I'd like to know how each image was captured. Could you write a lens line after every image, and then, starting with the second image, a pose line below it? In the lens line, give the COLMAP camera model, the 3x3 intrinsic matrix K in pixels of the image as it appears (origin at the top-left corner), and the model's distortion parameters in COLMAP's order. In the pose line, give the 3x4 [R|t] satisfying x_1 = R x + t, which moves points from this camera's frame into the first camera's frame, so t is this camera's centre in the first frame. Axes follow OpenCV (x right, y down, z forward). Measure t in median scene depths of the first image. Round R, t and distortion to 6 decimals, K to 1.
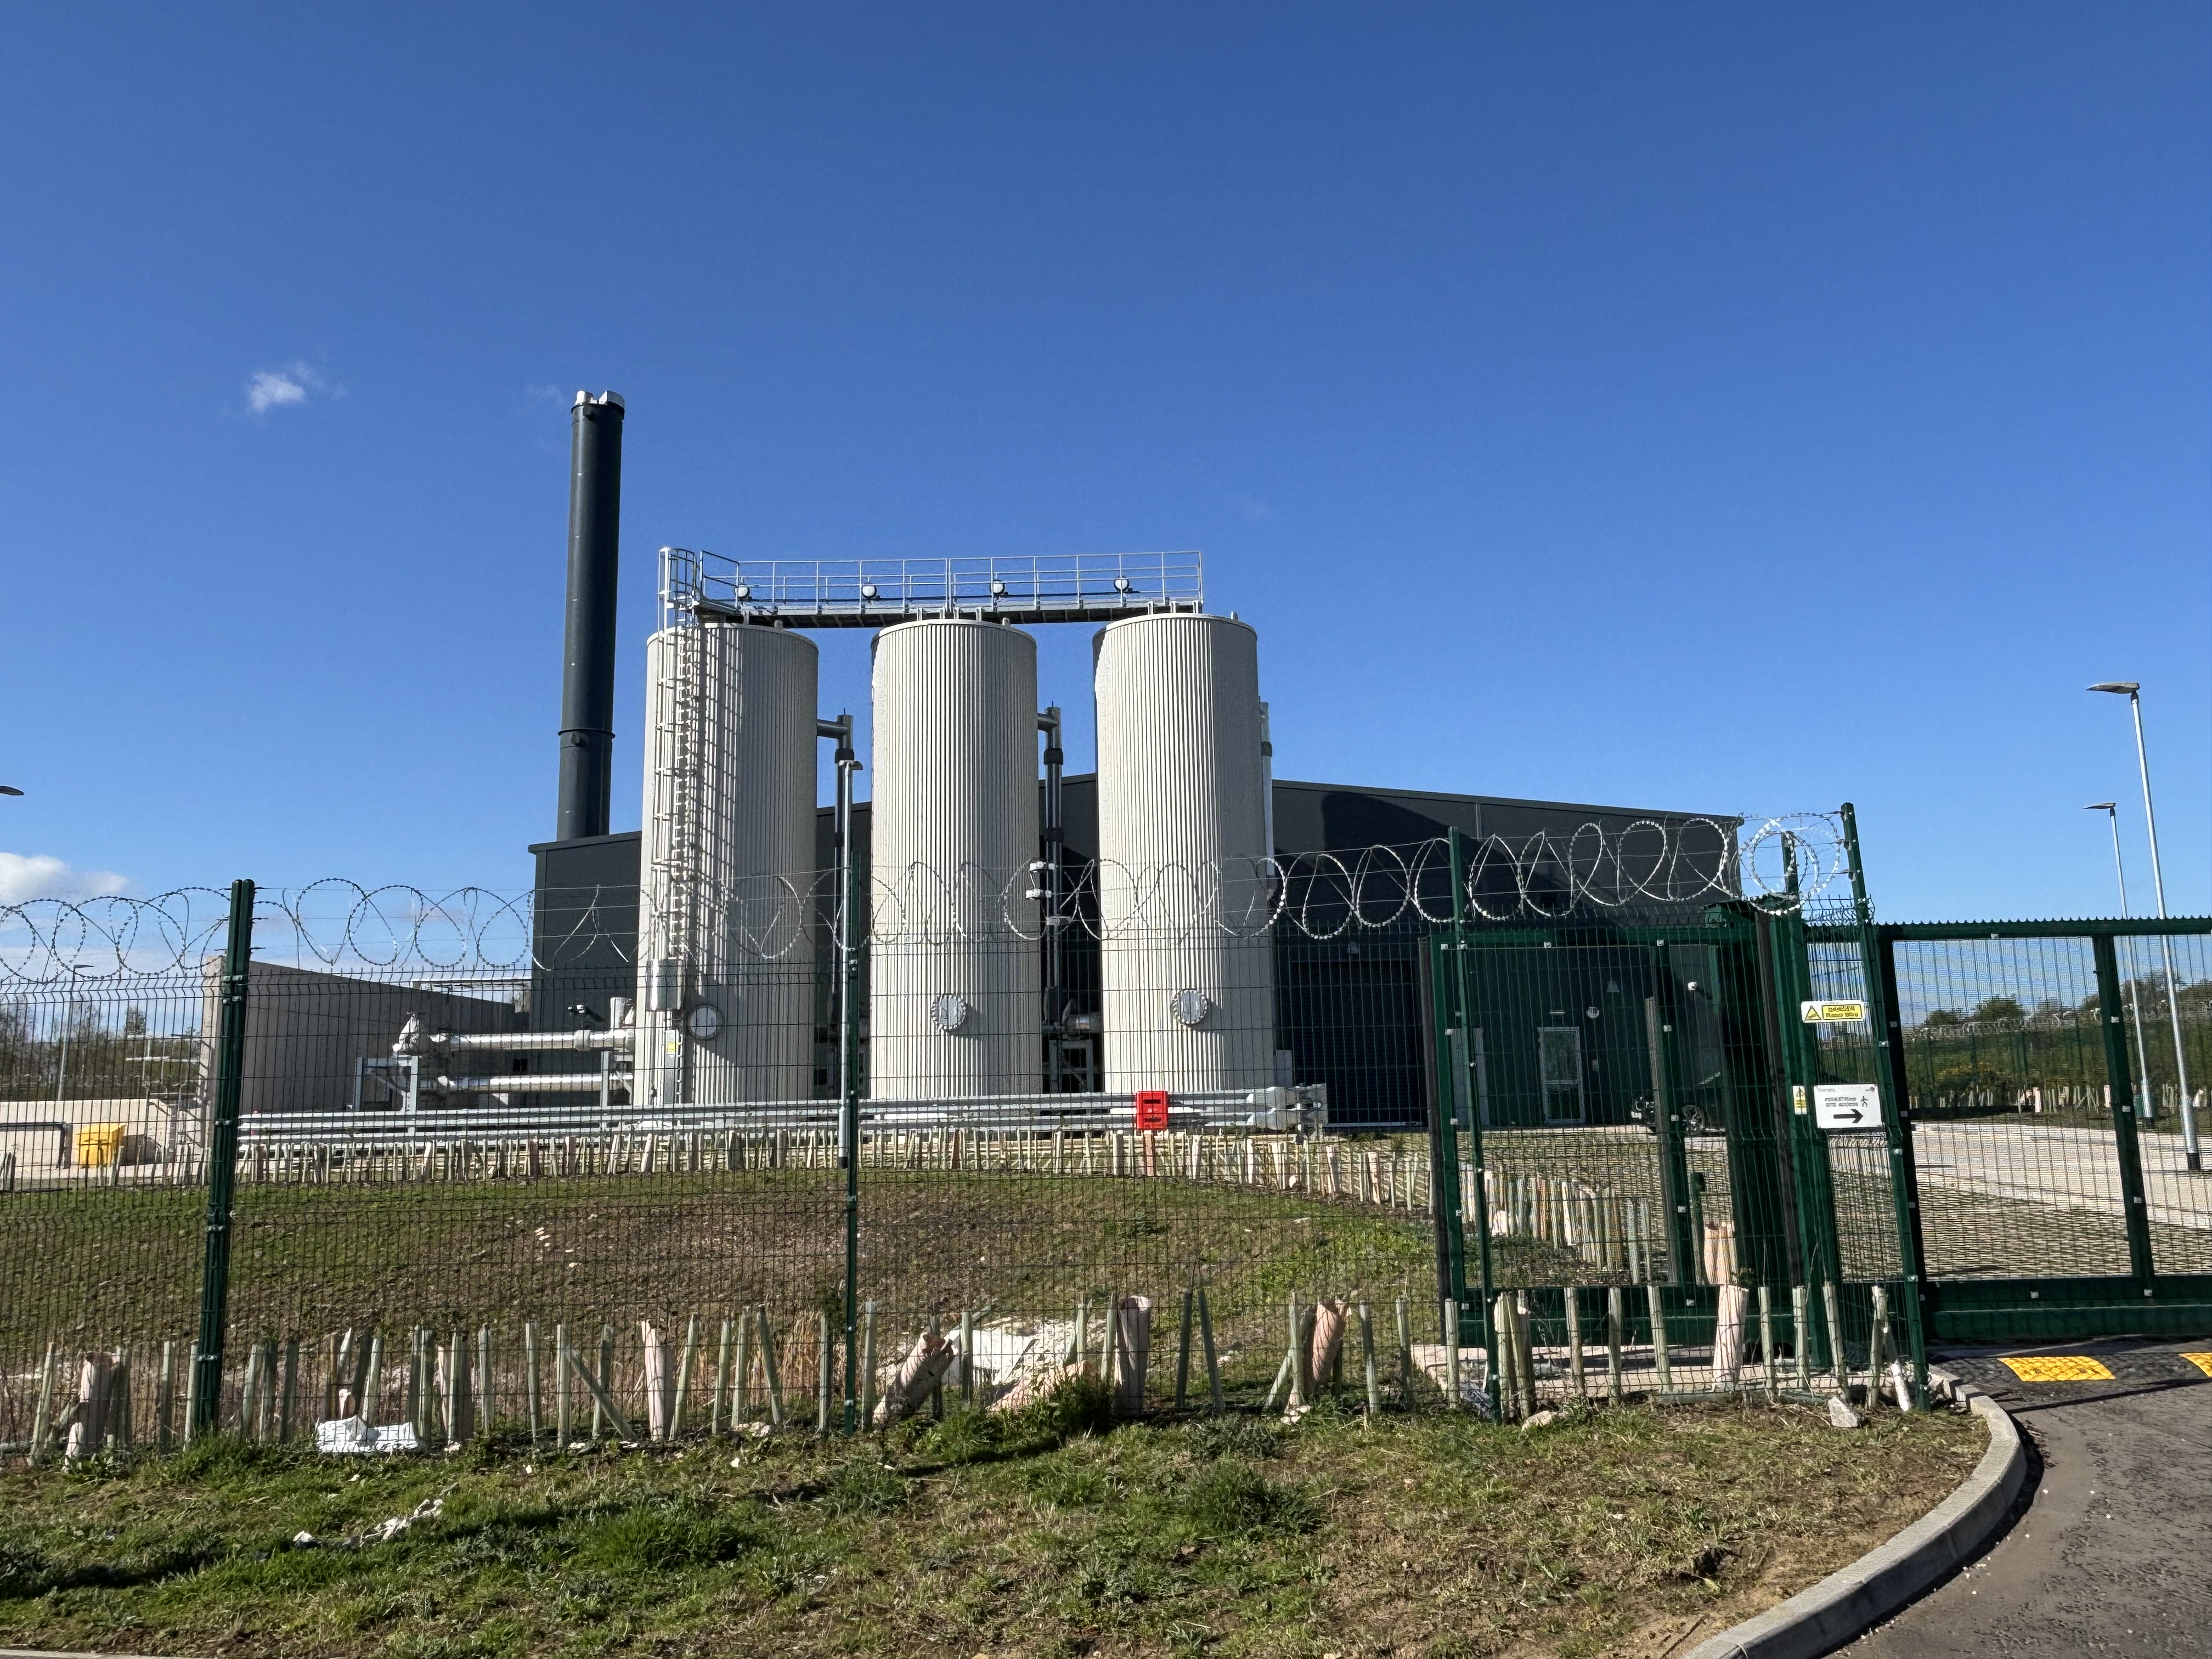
lens RADIAL K [[1600.6, 0, 1097.0], [0, 1600.6, 813.5], [0, 0, 1]] dist [-0.009244, -0.014311]
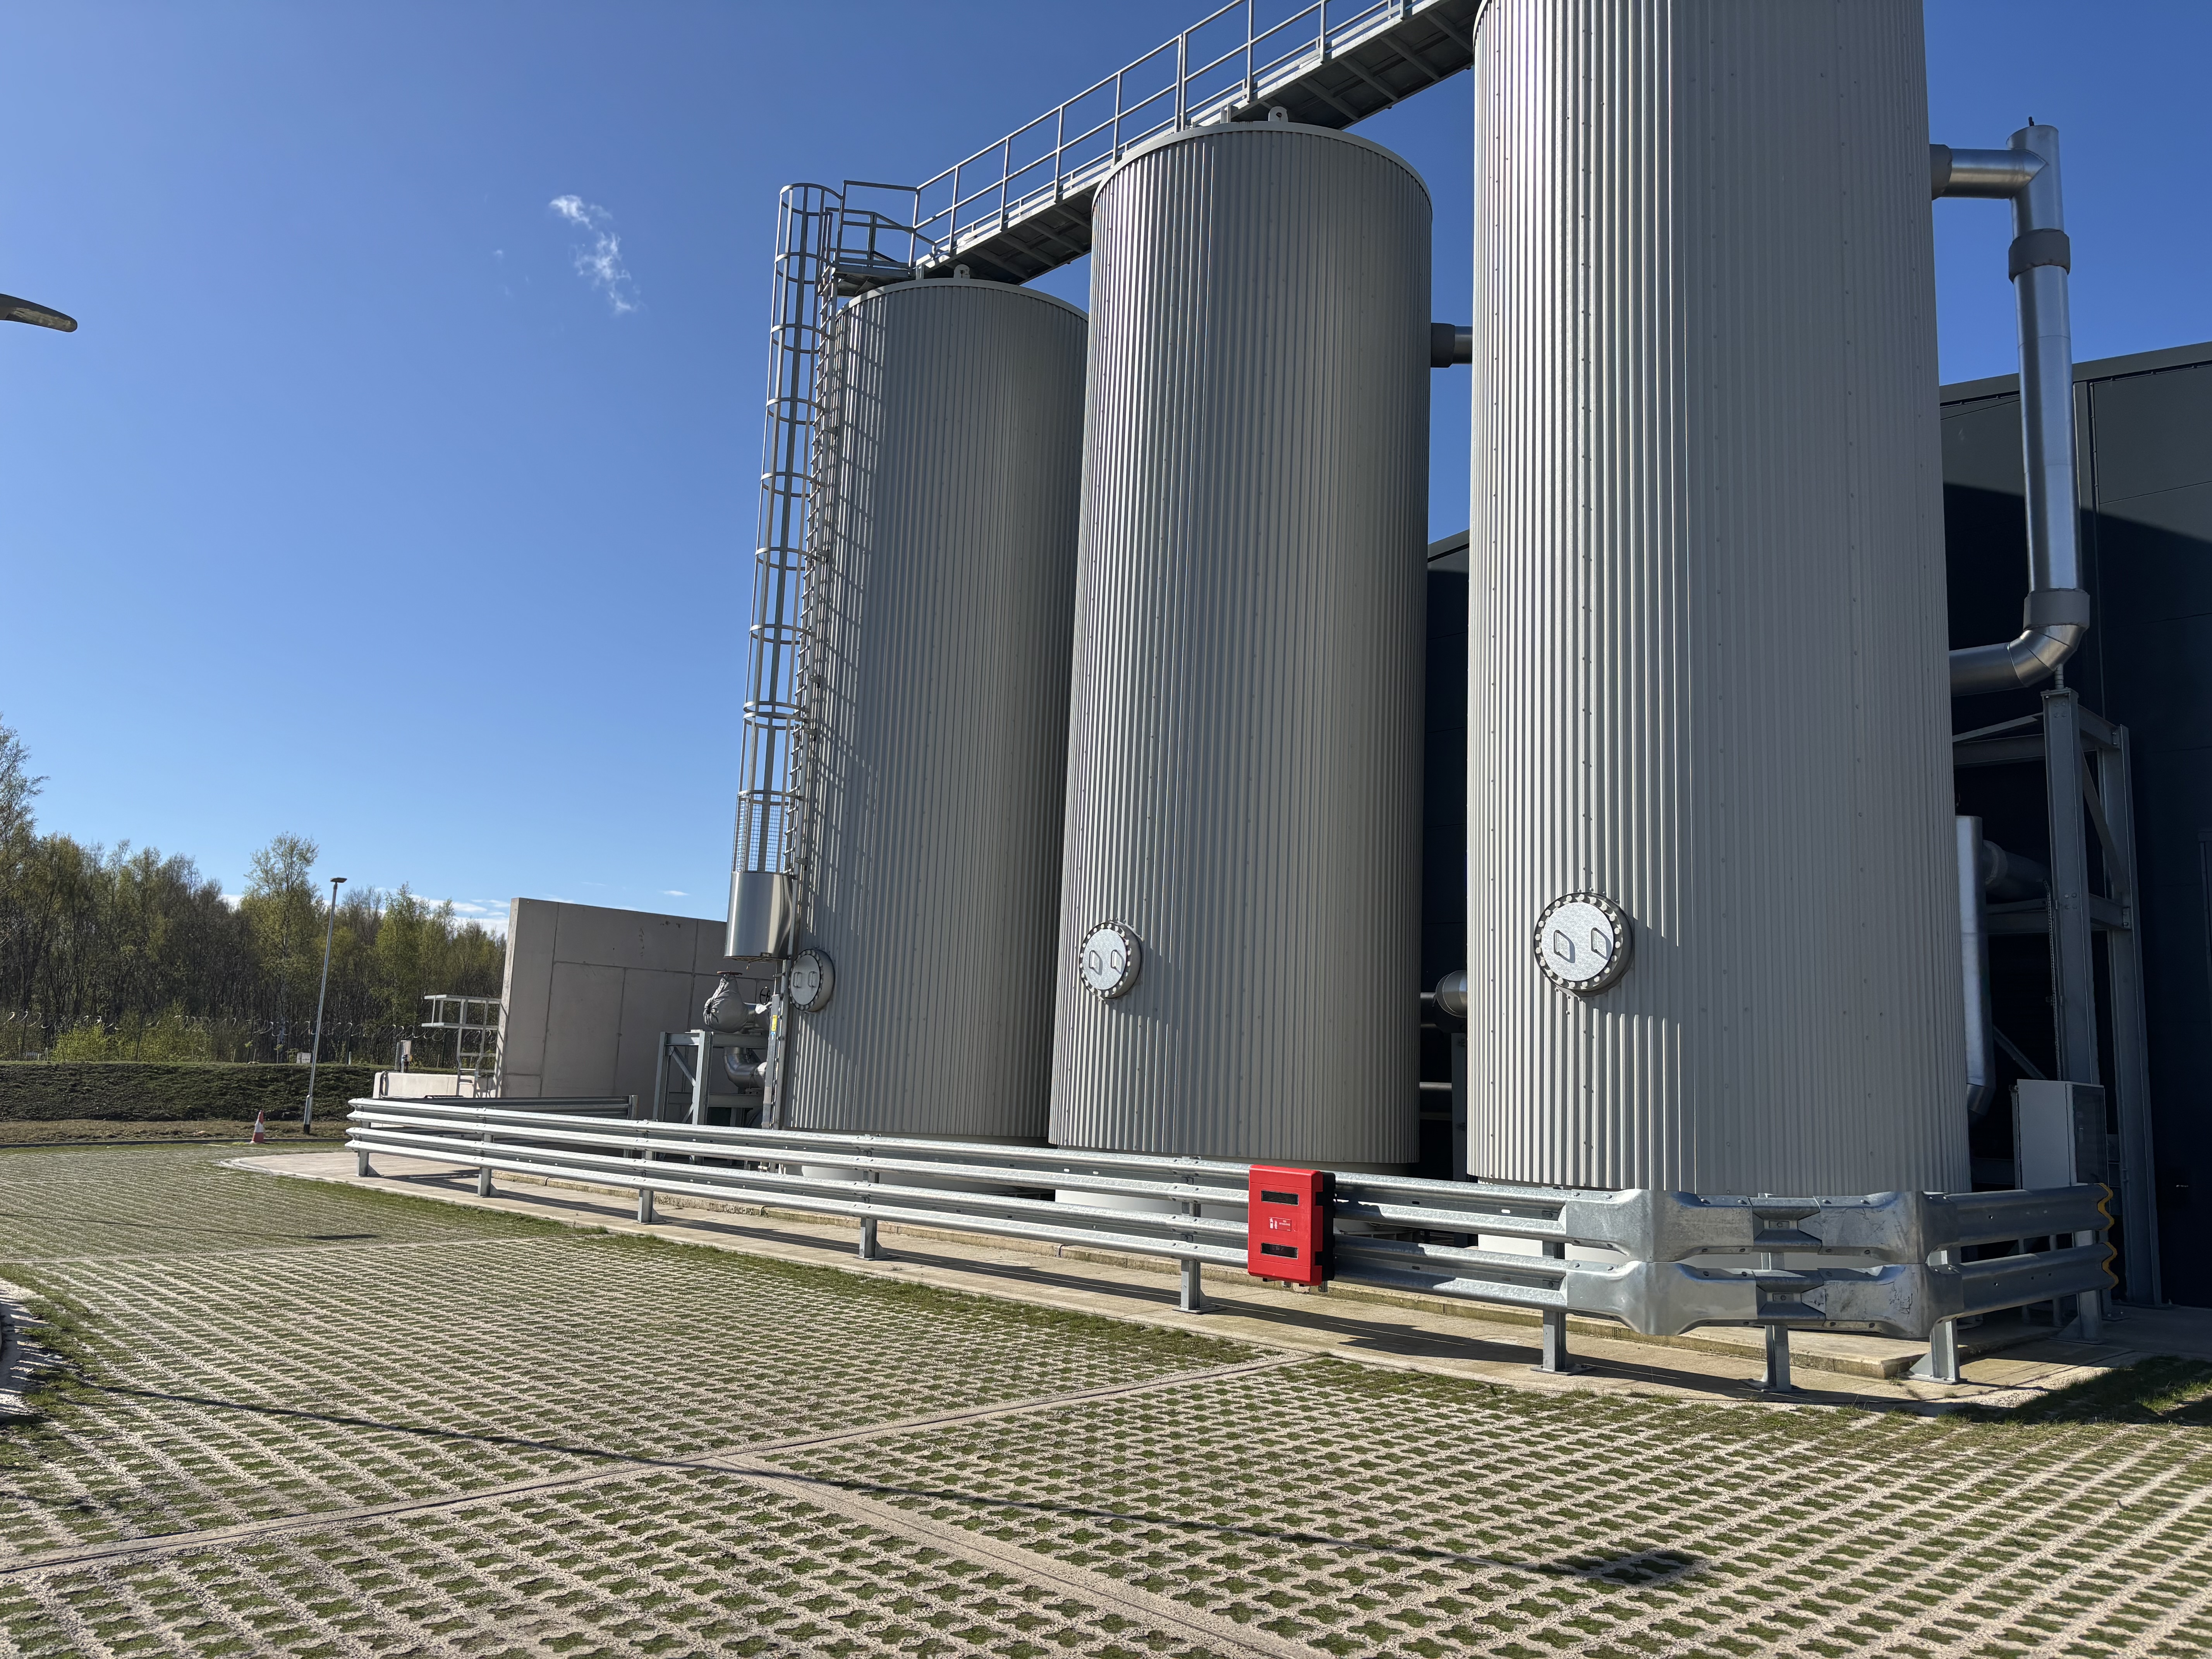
lens RADIAL K [[1660.0, 0, 1091.2], [0, 1660.0, 835.3], [0, 0, 1]] dist [0.006087, -0.008723]
pose [[0.684780, -0.061324, -0.726165, 0.236354], [0.072451, 0.997245, -0.015895, 0.088520], [0.725139, -0.041727, 0.687337, 0.619299]]
